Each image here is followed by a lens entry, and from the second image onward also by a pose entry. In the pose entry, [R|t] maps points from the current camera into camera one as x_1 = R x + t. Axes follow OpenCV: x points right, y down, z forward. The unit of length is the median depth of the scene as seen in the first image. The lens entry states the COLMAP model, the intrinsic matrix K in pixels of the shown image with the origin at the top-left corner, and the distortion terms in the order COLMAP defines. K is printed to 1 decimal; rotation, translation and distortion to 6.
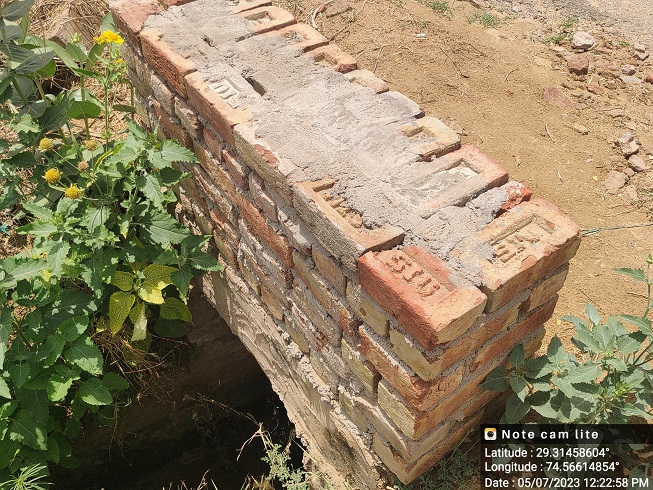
lens RADIAL K [[669.5, 0, 326.5], [0, 669.5, 245.0], [0, 0, 1]] dist [0.125024, -0.290207]
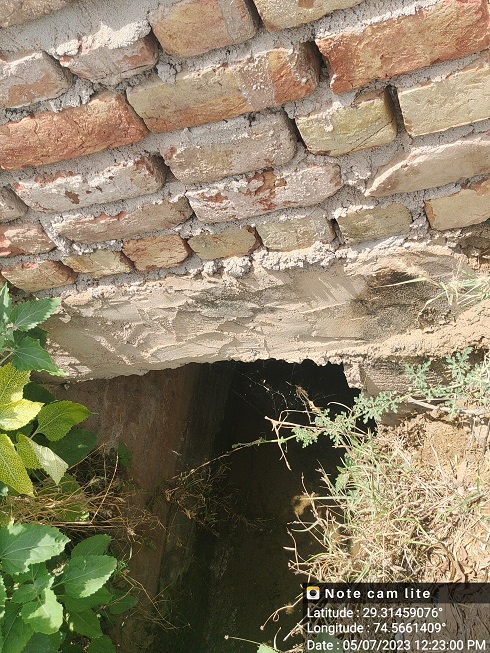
lens RADIAL K [[669.5, 0, 245.0], [0, 669.5, 326.5], [0, 0, 1]] dist [0.125024, -0.290207]
pose [[0.591462, -0.775099, 0.222248, -0.226417], [0.772159, 0.623847, 0.120768, 0.116903], [-0.232256, 0.100181, 0.967482, 0.355348]]
